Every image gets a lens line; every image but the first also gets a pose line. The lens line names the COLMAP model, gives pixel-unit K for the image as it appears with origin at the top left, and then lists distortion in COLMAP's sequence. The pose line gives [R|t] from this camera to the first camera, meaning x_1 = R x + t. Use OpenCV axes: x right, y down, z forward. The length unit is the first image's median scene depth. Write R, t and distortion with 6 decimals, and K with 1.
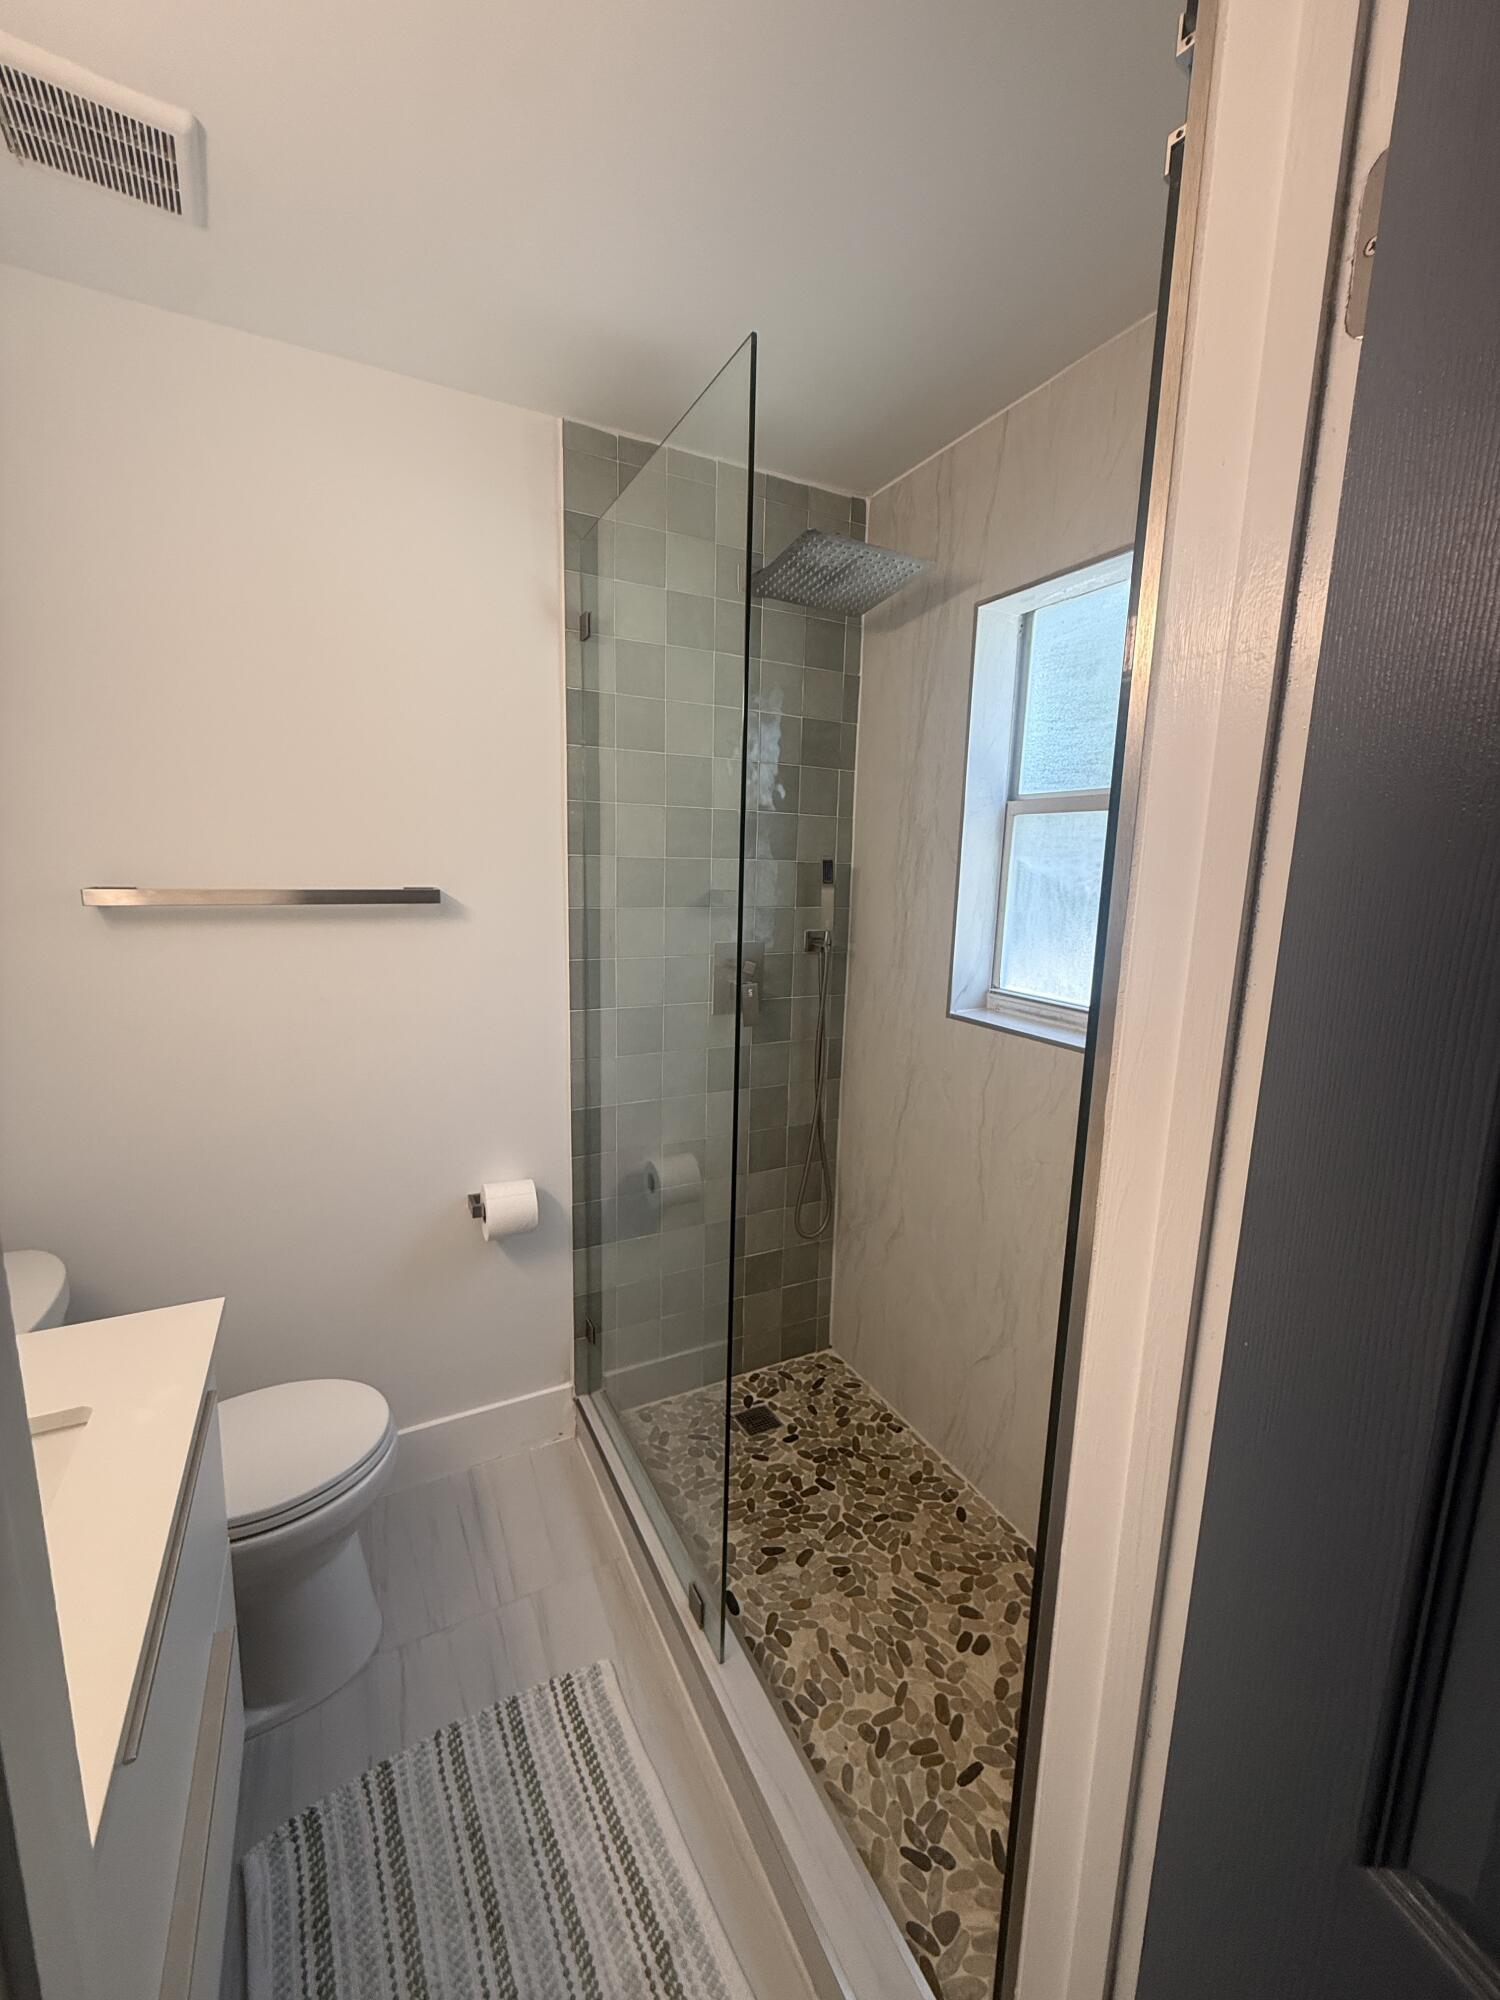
lens RADIAL K [[798.1, 0, 750.8], [0, 798.1, 994.4], [0, 0, 1]] dist [0.000802, 0.000004]
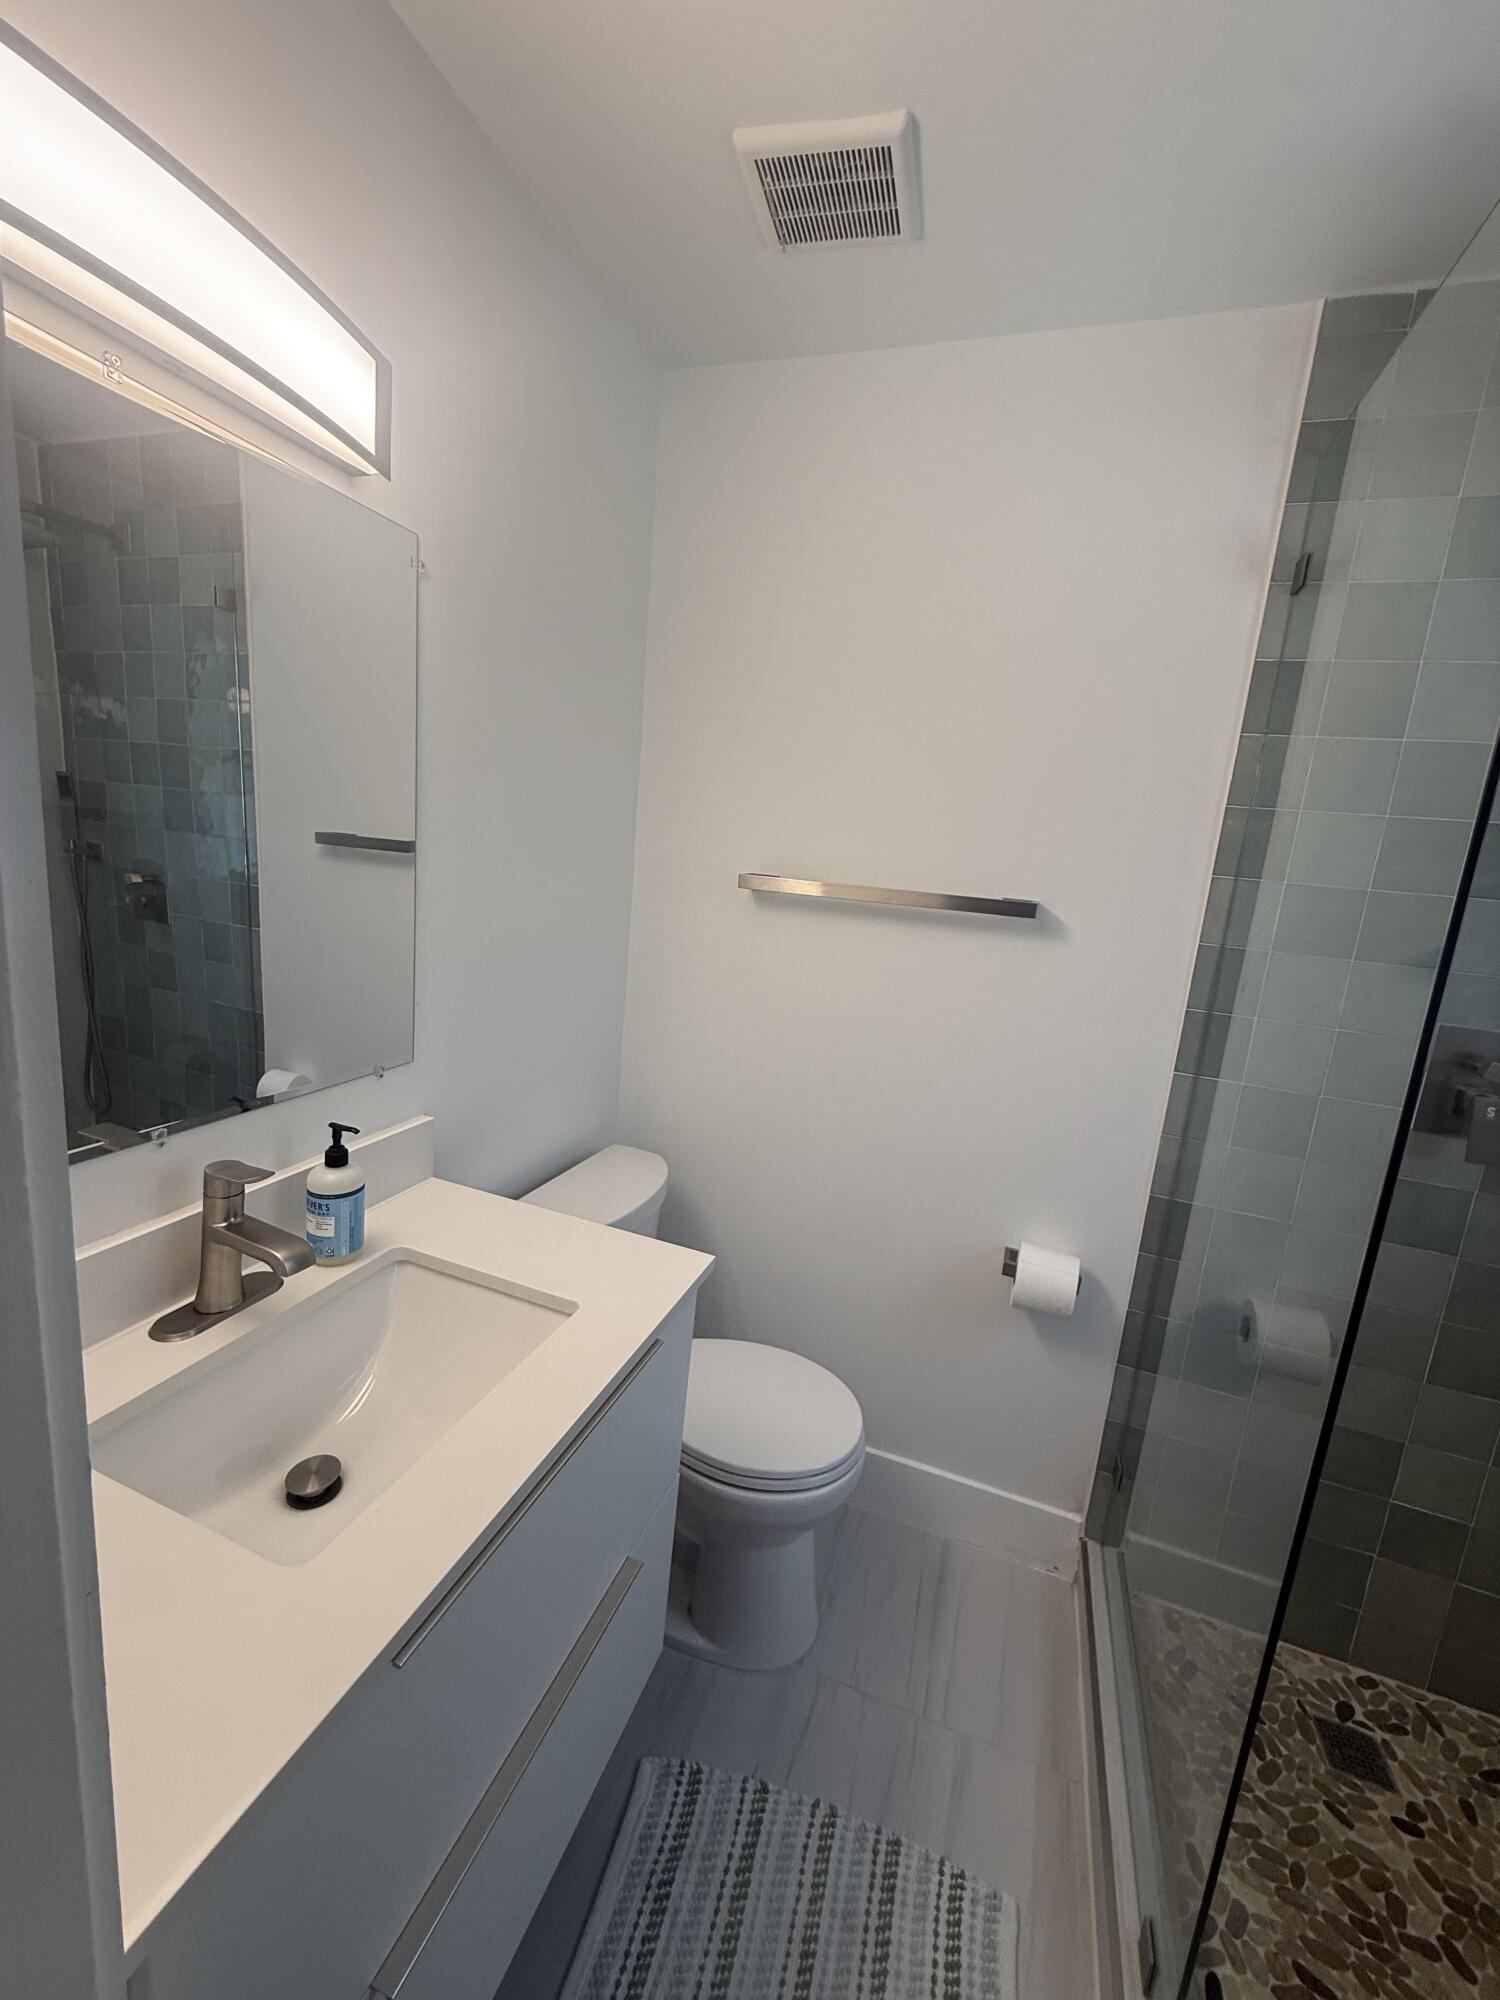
lens RADIAL K [[798.1, 0, 750.8], [0, 798.1, 994.4], [0, 0, 1]] dist [0.000802, 0.000004]
pose [[0.680765, 0.169548, -0.712610, 0.038106], [-0.194381, 0.979779, 0.047420, -0.010519], [0.706240, 0.106236, 0.699956, 0.144017]]
